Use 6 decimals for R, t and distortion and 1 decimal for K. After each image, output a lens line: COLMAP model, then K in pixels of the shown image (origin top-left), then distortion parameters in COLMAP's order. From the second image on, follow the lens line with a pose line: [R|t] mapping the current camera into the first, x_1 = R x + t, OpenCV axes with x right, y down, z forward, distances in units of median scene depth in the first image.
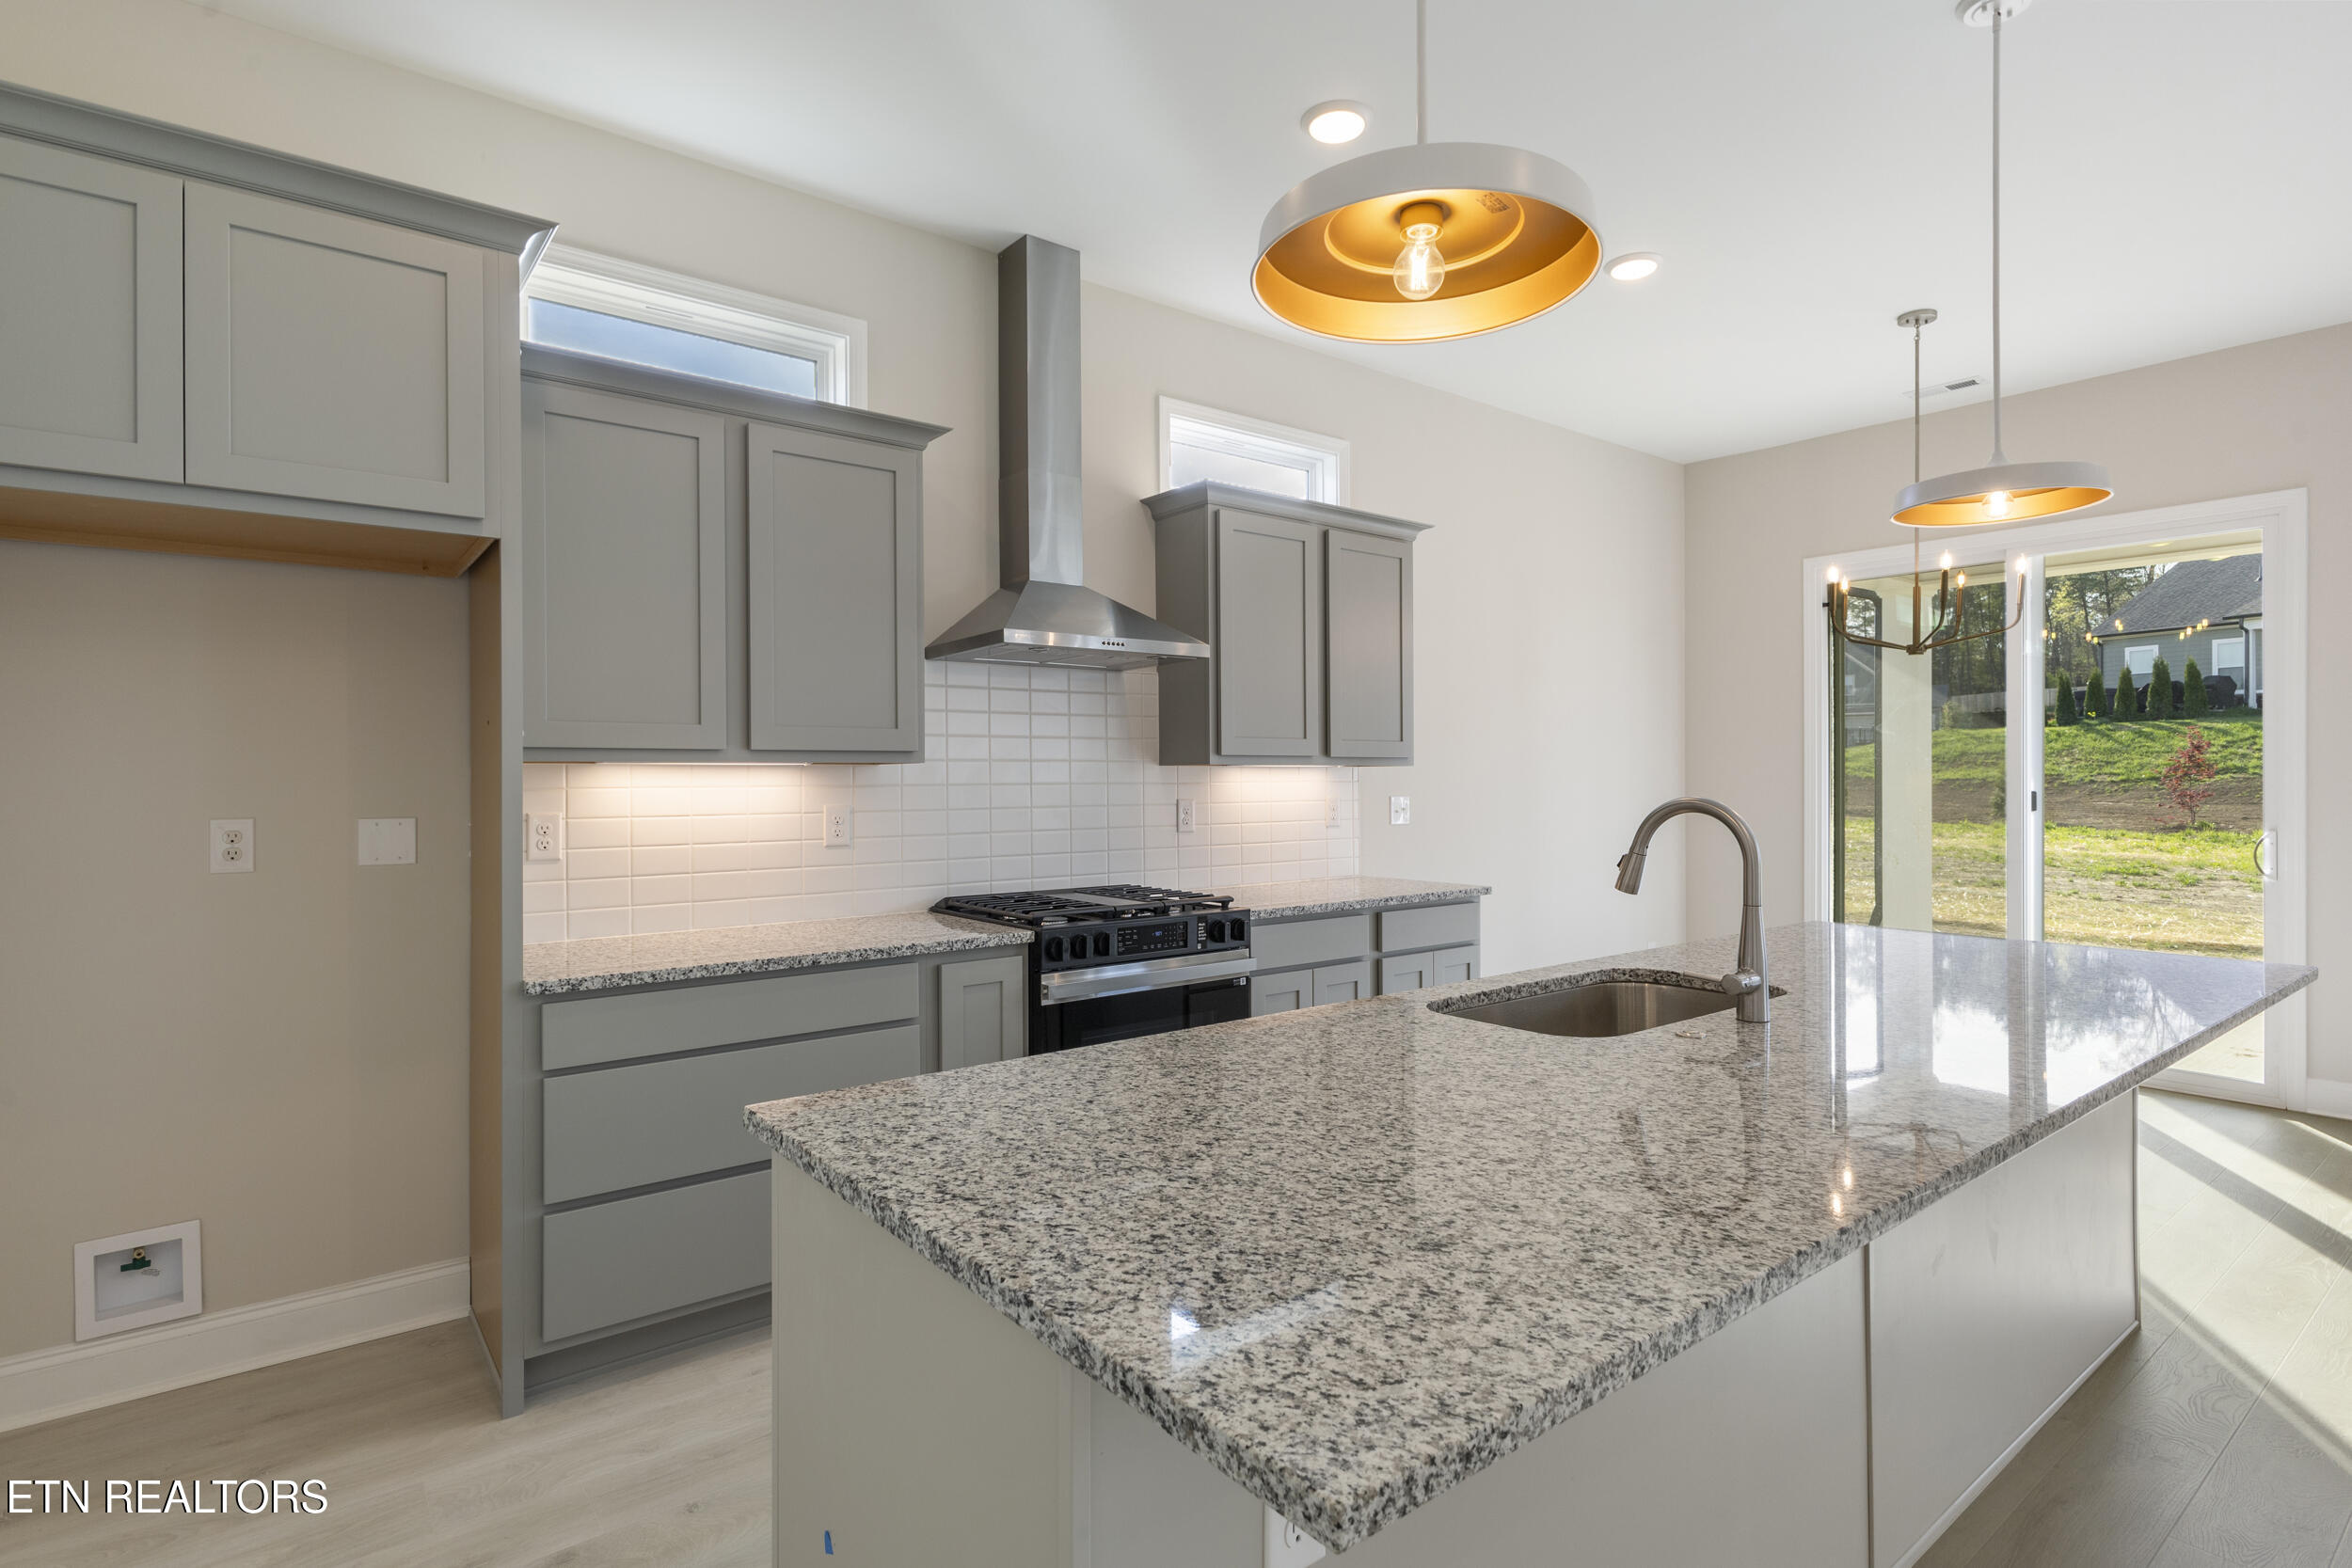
lens RADIAL K [[1158.6, 0, 1156.3], [0, 1158.6, 779.3], [0, 0, 1]] dist [0.014664, -0.000477]
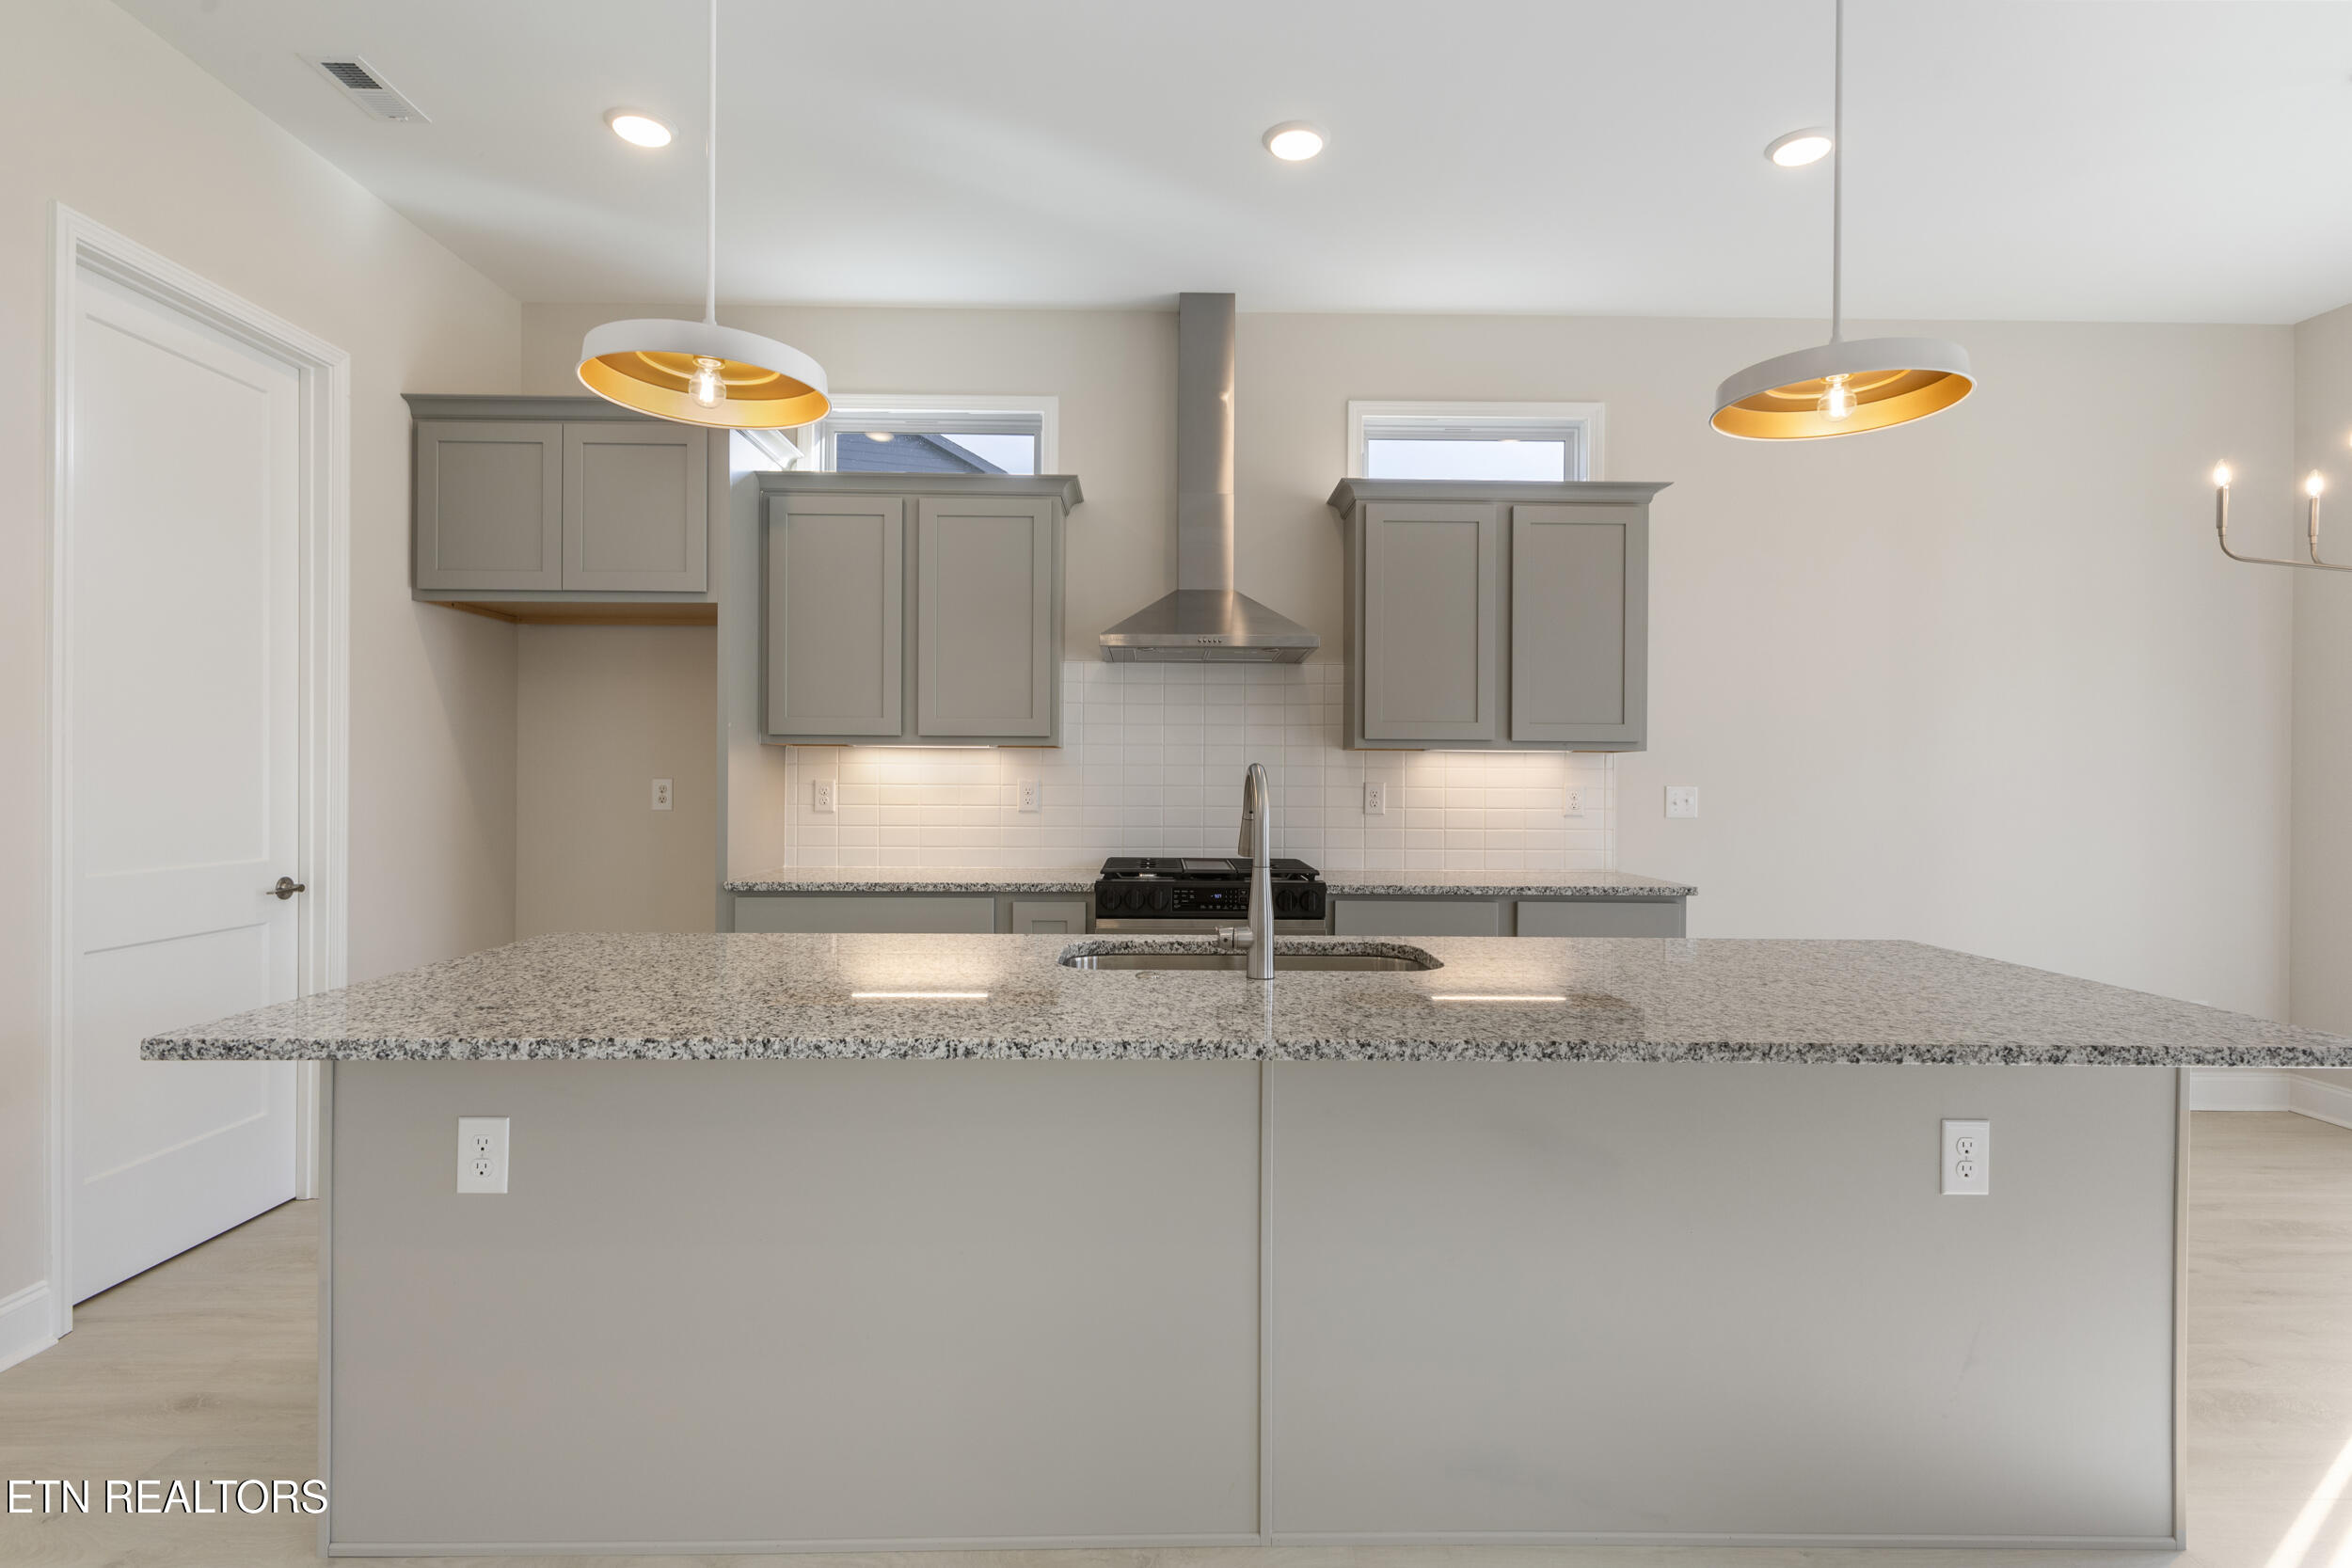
lens RADIAL K [[1158.6, 0, 1174.8], [0, 1158.6, 788.4], [0, 0, 1]] dist [0.014664, -0.000477]
pose [[0.803664, 0.018353, -0.594801, 0.599761], [-0.011433, 0.999816, 0.015402, 0.010271], [0.594974, -0.005578, 0.803726, 0.062978]]
